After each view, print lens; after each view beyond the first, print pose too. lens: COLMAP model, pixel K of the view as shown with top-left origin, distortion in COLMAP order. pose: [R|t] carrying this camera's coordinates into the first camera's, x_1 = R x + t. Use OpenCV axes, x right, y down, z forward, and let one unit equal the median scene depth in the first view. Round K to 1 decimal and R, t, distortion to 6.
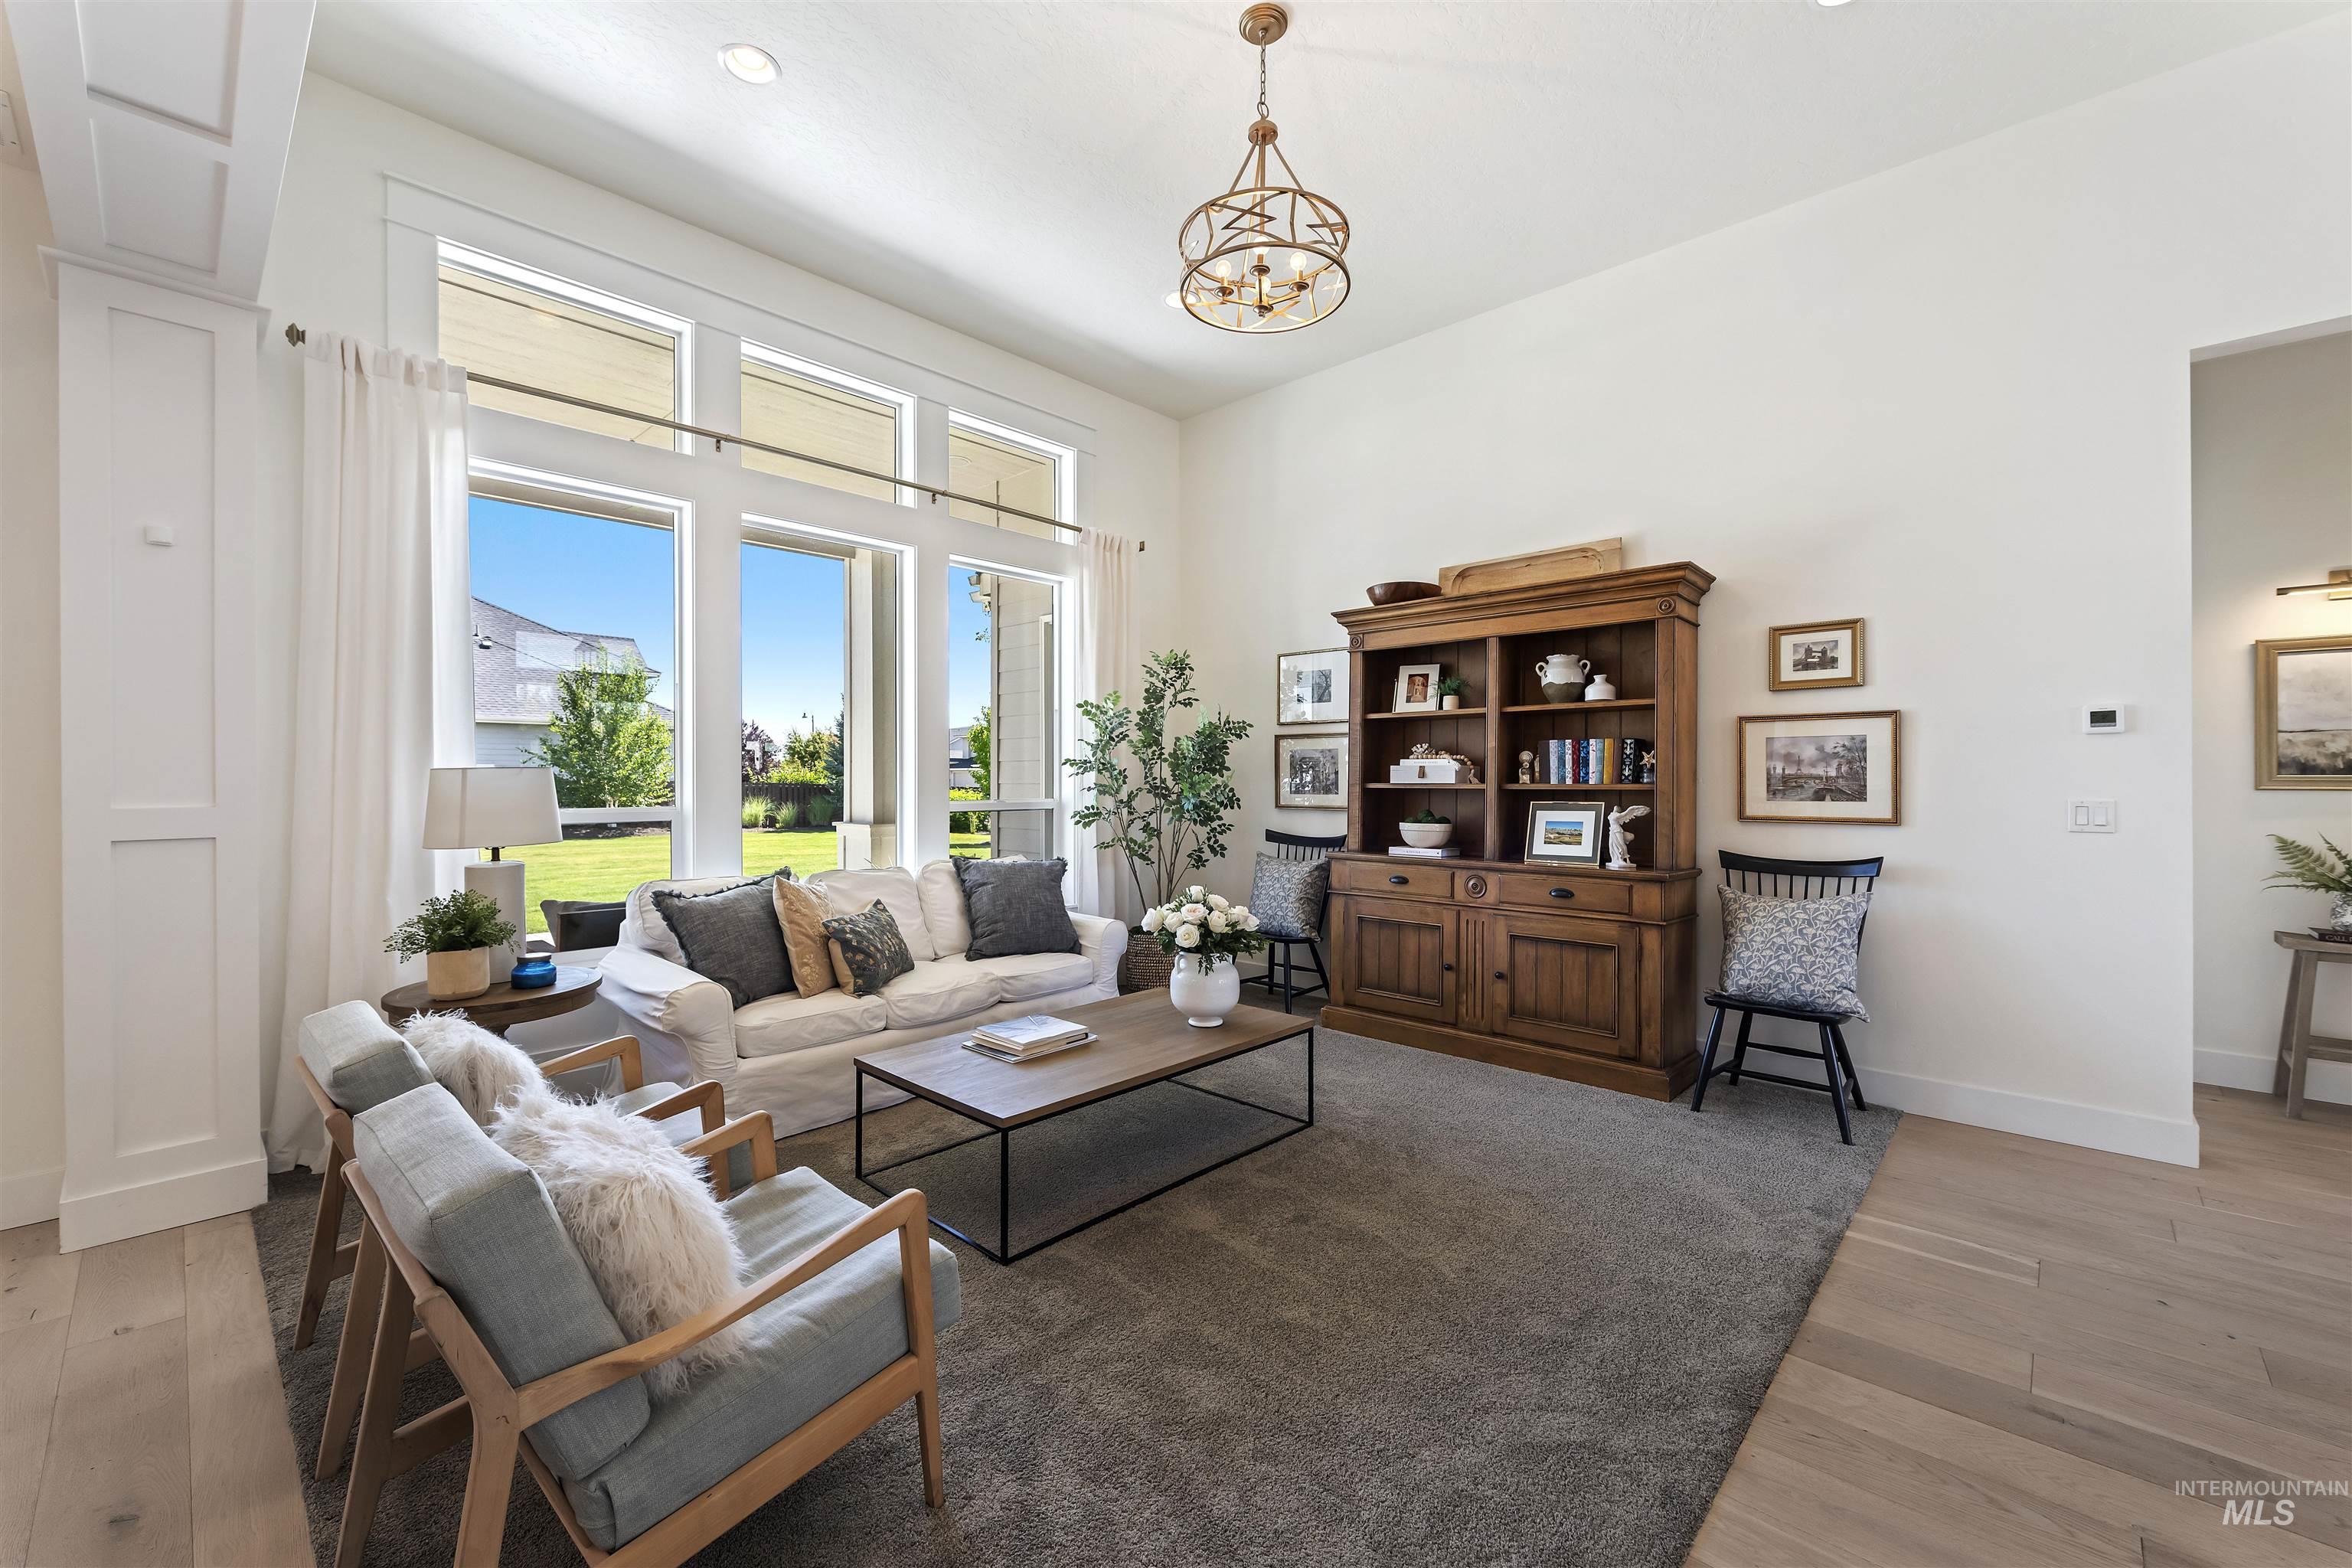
lens RADIAL K [[931.0, 0, 1174.2], [0, 931.0, 780.2], [0, 0, 1]] dist [0.008049, -0.000074]
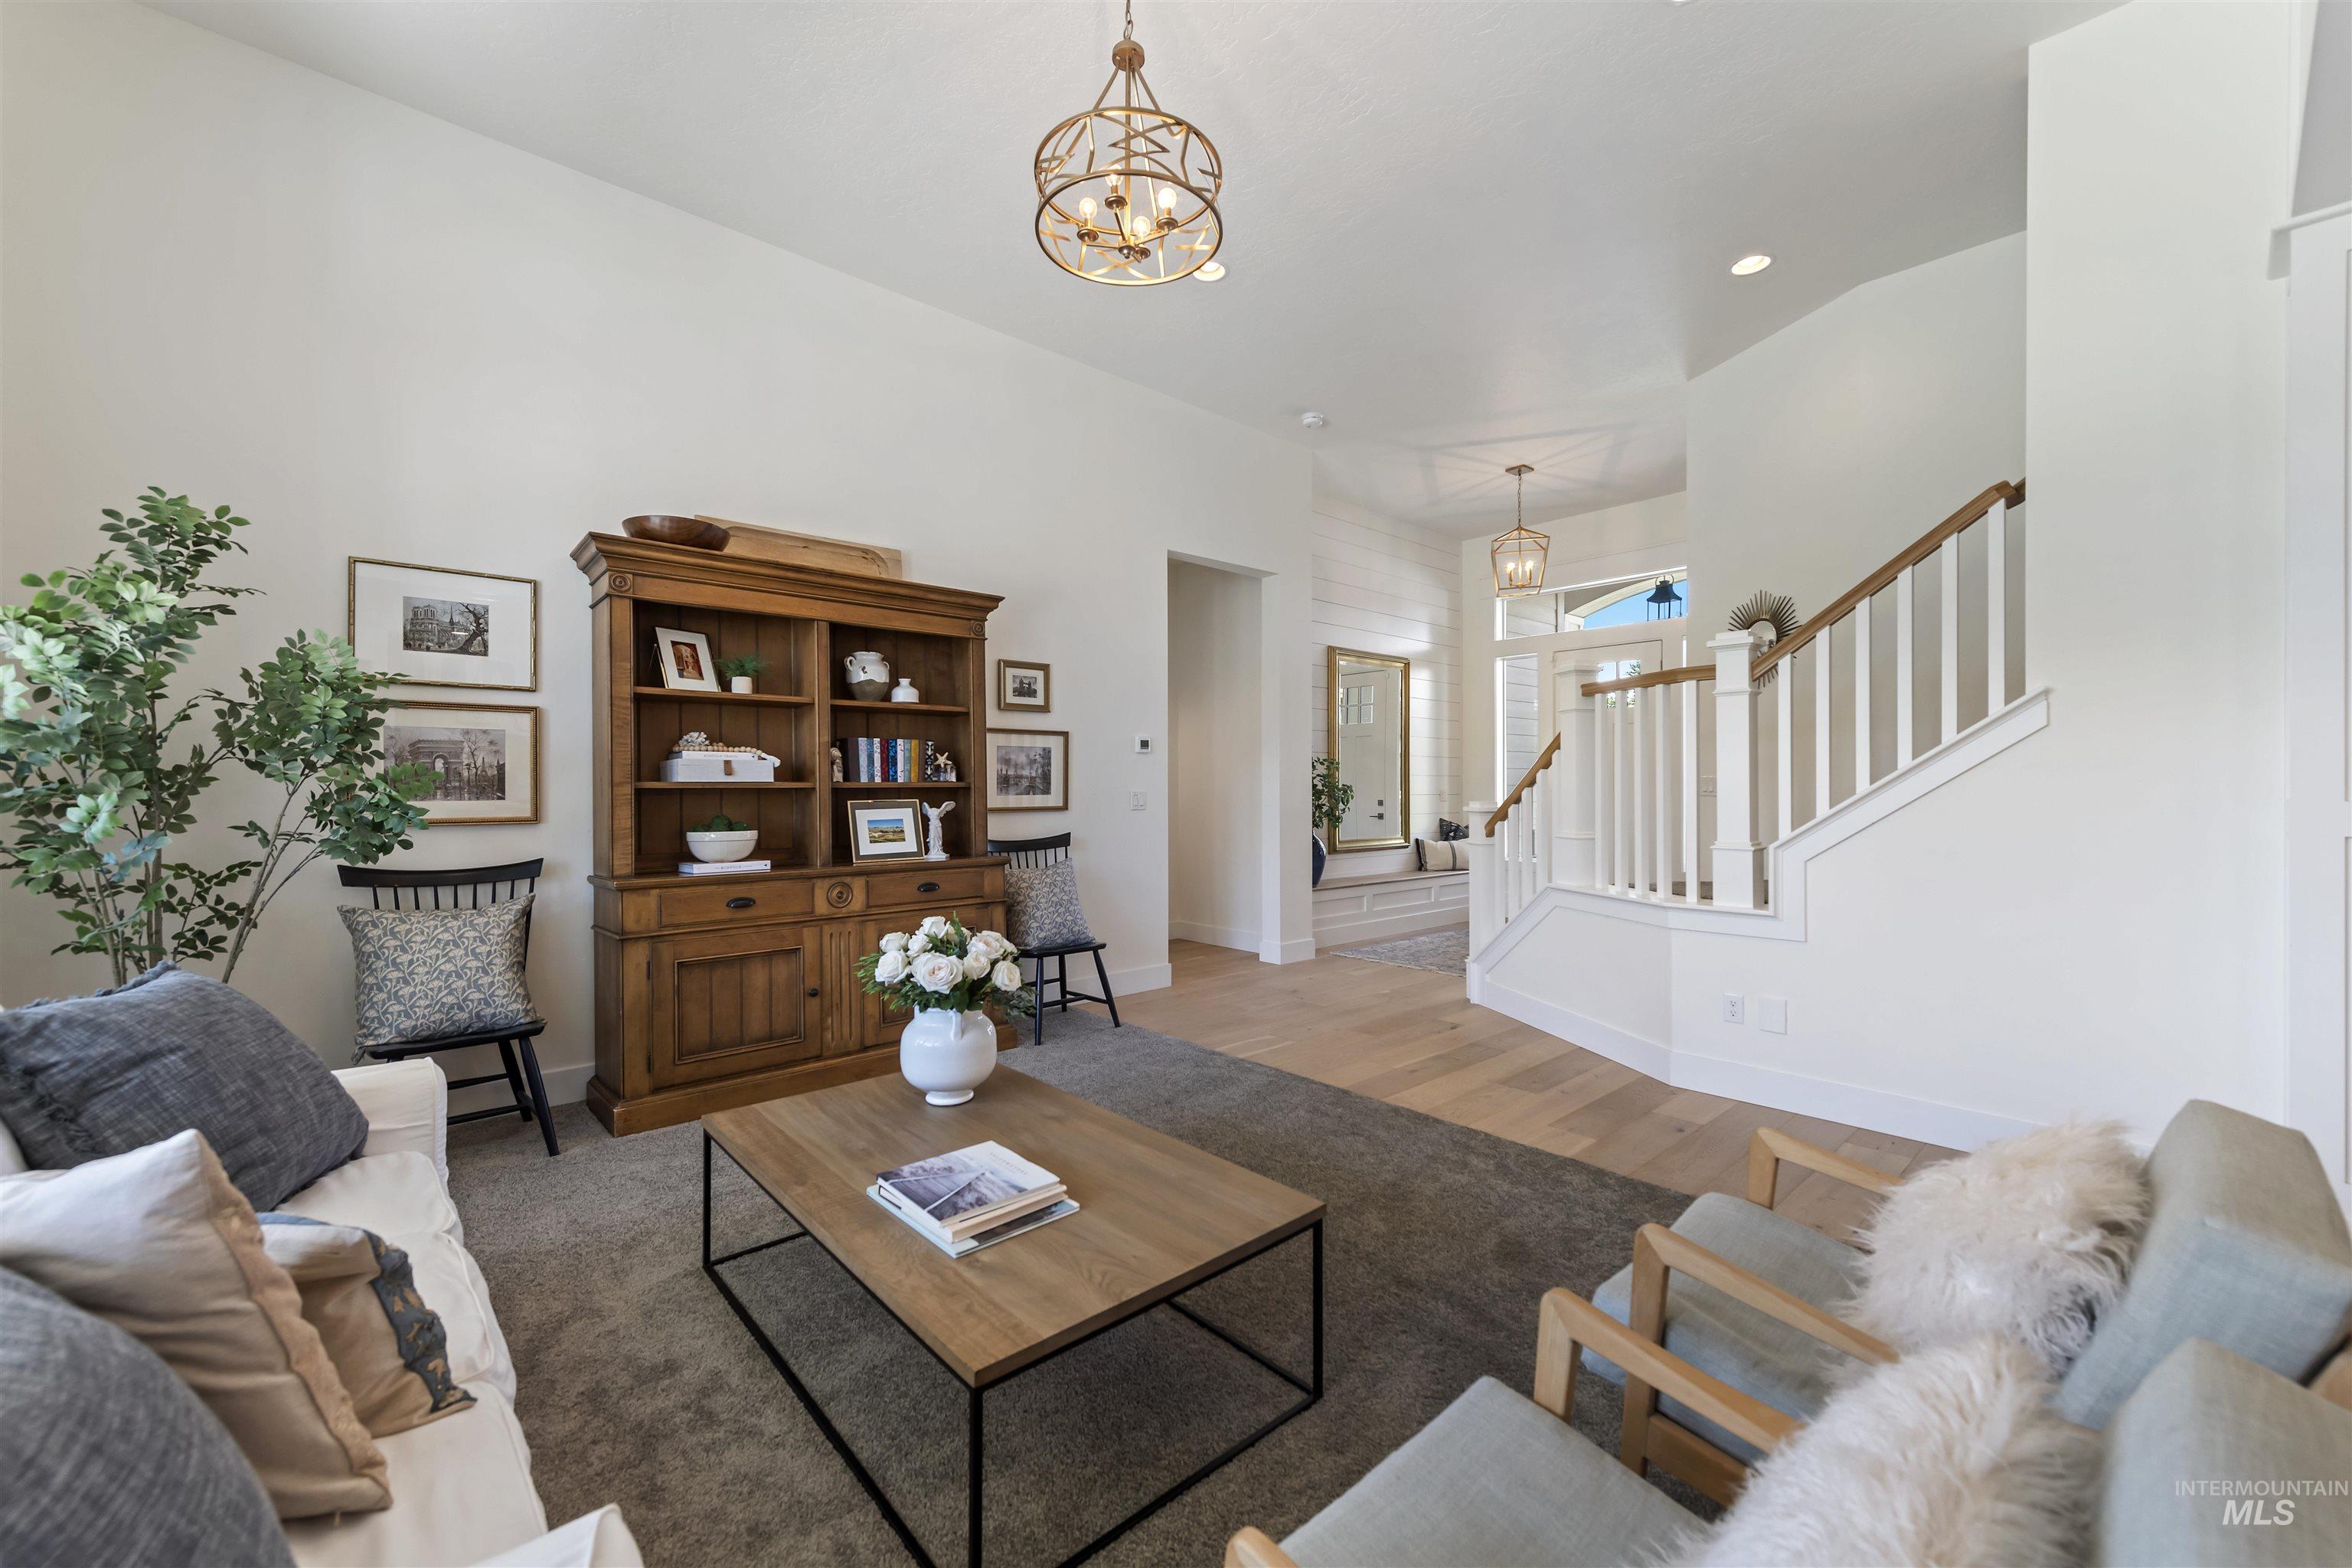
lens RADIAL K [[931.0, 0, 1181.5], [0, 931.0, 778.4], [0, 0, 1]] dist [0.008049, -0.000074]
pose [[0.076531, 0.003794, 0.997060, -0.558069], [-0.002149, 0.999991, -0.003640, 0.002863], [-0.997065, -0.001864, 0.076538, 0.601626]]
